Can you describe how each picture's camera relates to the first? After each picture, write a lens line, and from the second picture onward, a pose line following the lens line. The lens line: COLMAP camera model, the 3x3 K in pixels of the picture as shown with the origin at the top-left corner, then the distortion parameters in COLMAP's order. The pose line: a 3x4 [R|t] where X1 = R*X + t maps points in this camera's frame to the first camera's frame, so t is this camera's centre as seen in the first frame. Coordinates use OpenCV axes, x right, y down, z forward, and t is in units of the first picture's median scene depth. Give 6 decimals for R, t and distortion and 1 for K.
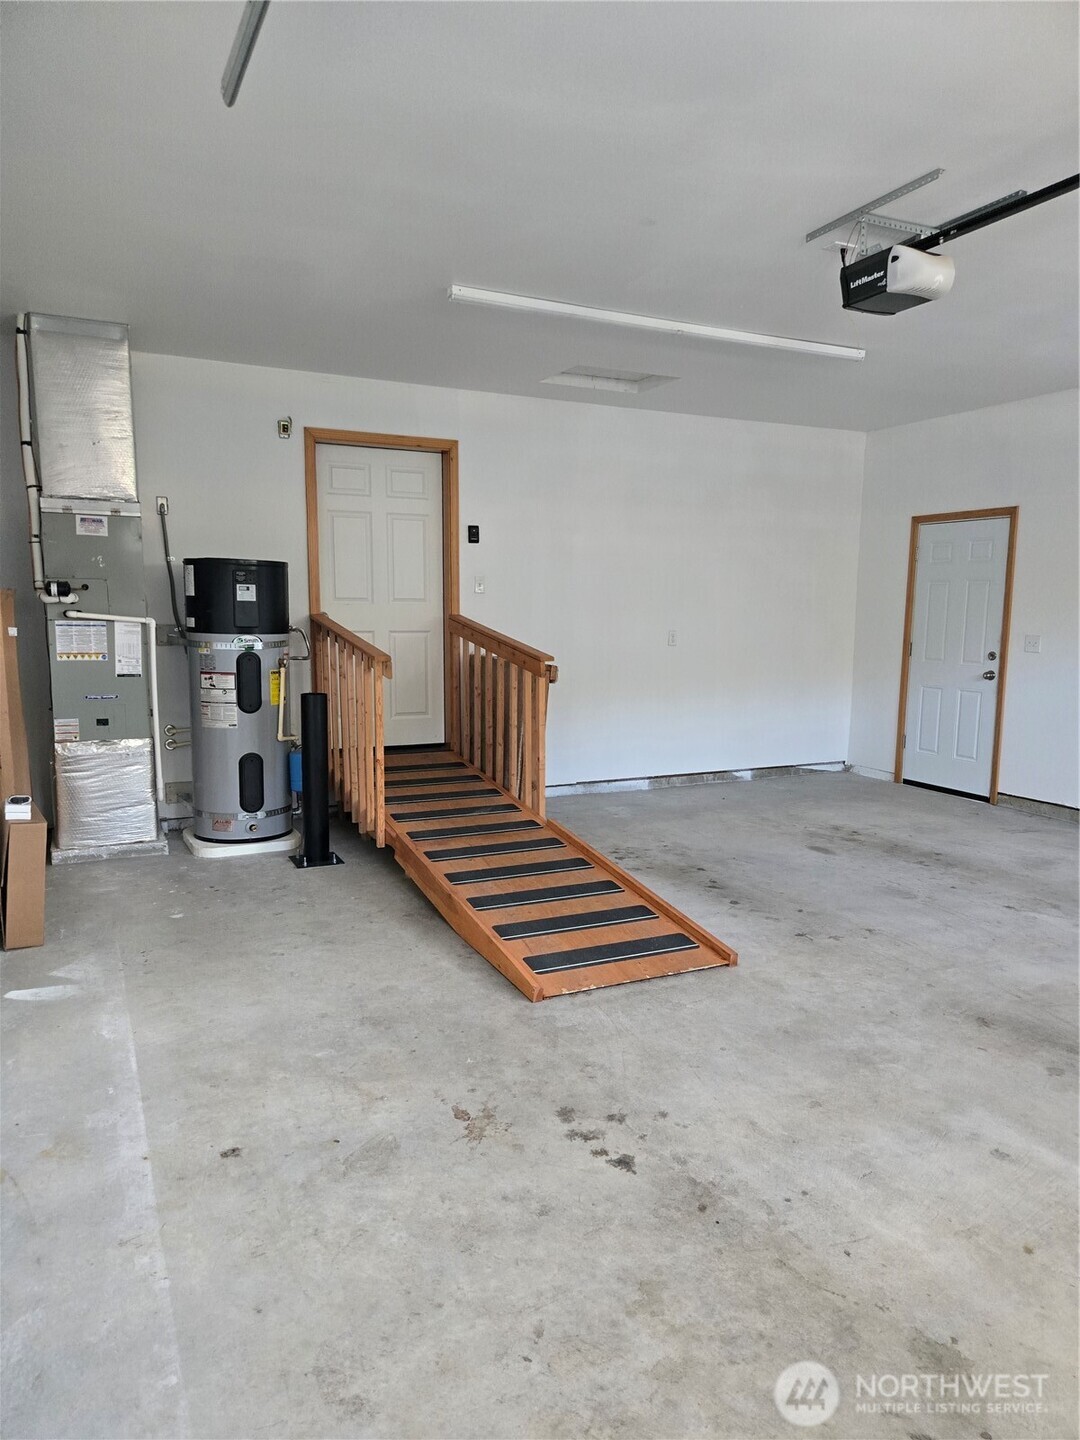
lens RADIAL K [[970.6, 0, 529.7], [0, 970.6, 722.8], [0, 0, 1]] dist [0.060970, -0.038870]
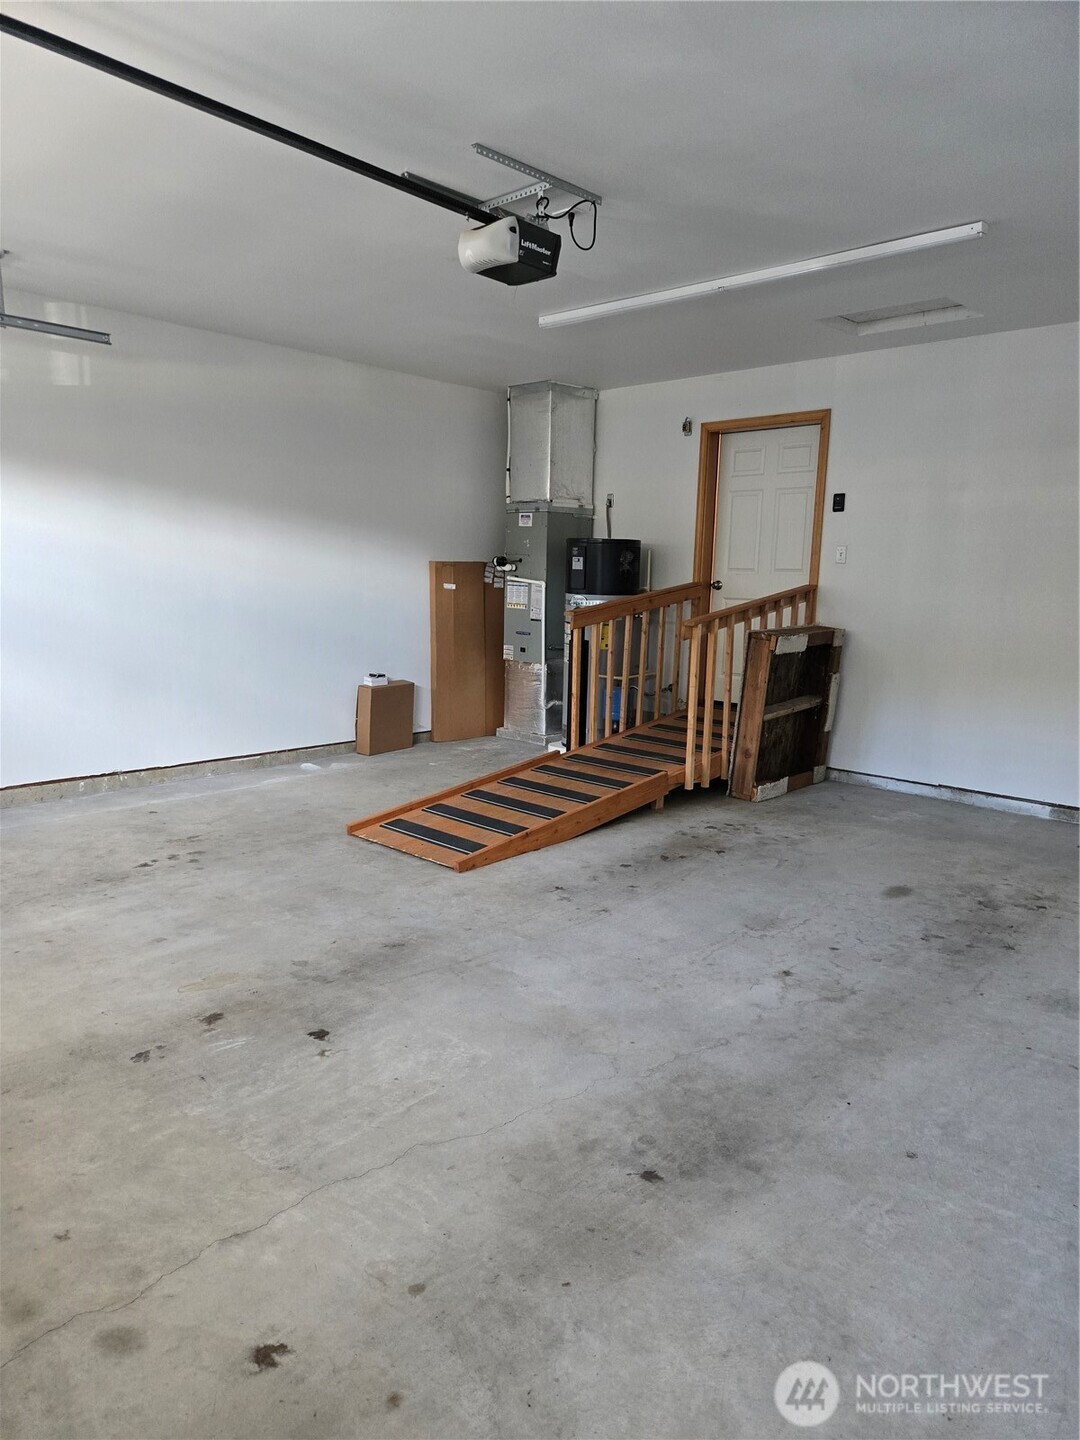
lens RADIAL K [[970.6, 0, 542.9], [0, 970.6, 722.7], [0, 0, 1]] dist [0.060970, -0.038870]
pose [[0.356542, 0.144965, -0.922964, 1.168000], [-0.132046, 0.985791, 0.103824, -0.059091], [0.924901, 0.084856, 0.370618, 0.574053]]
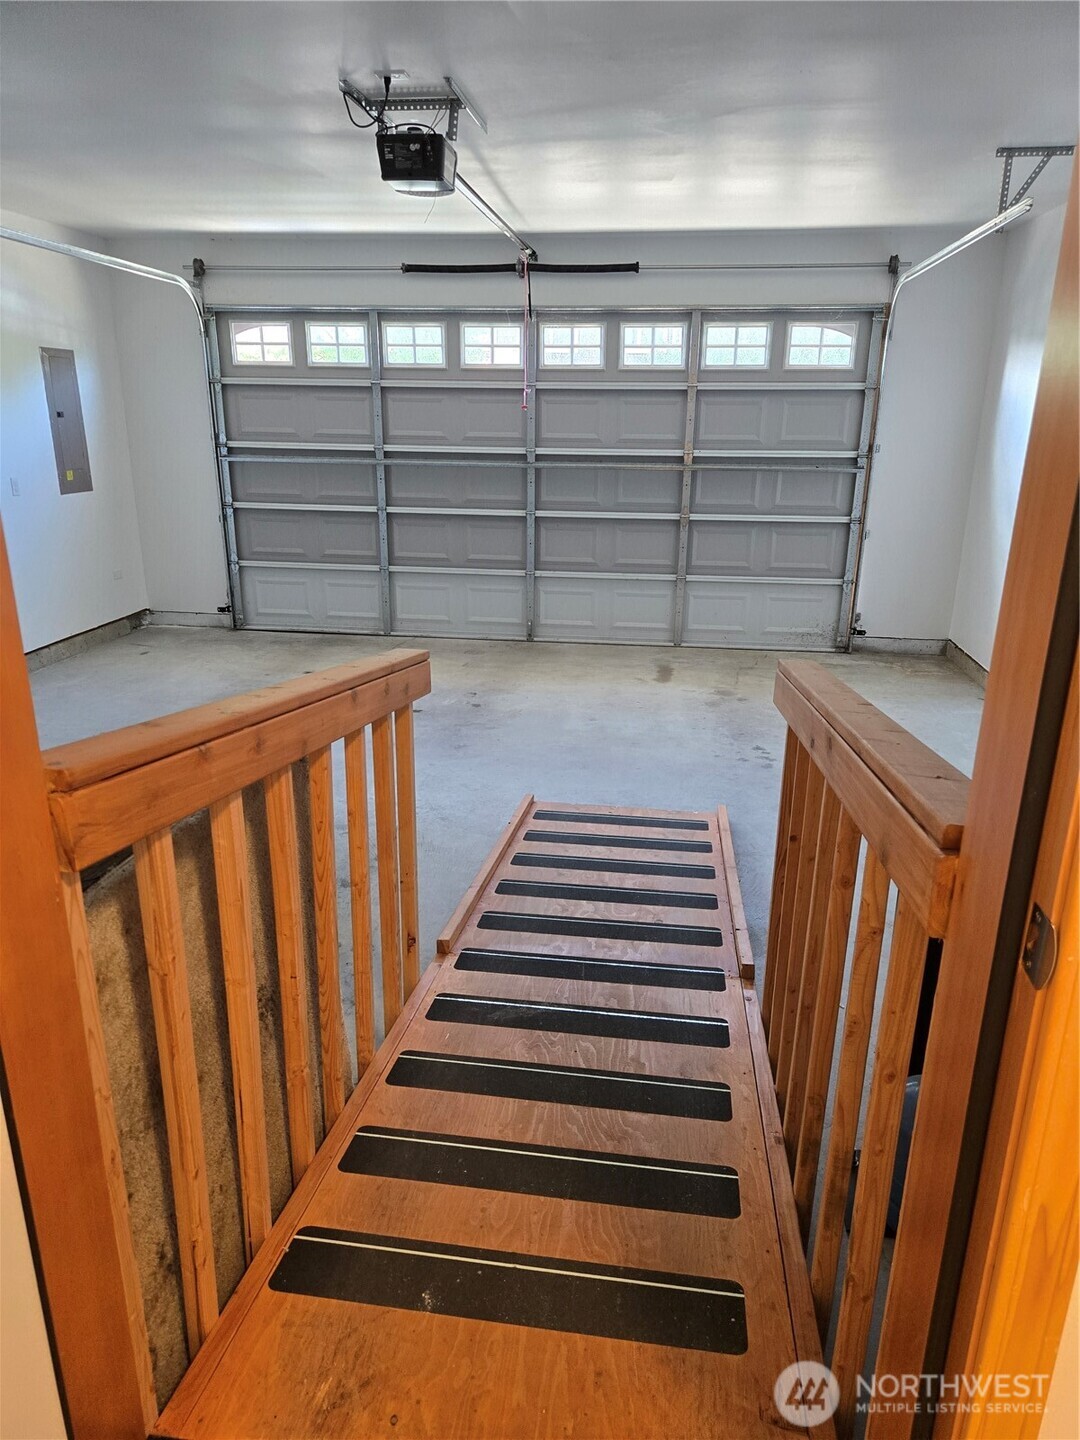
lens RADIAL K [[970.6, 0, 550.1], [0, 970.6, 727.1], [0, 0, 1]] dist [0.060970, -0.038870]
pose [[-0.839052, -0.191035, 0.509409, -0.338215], [0.044795, 0.908888, 0.414627, -0.276533], [-0.542204, 0.370712, -0.754047, 1.623476]]
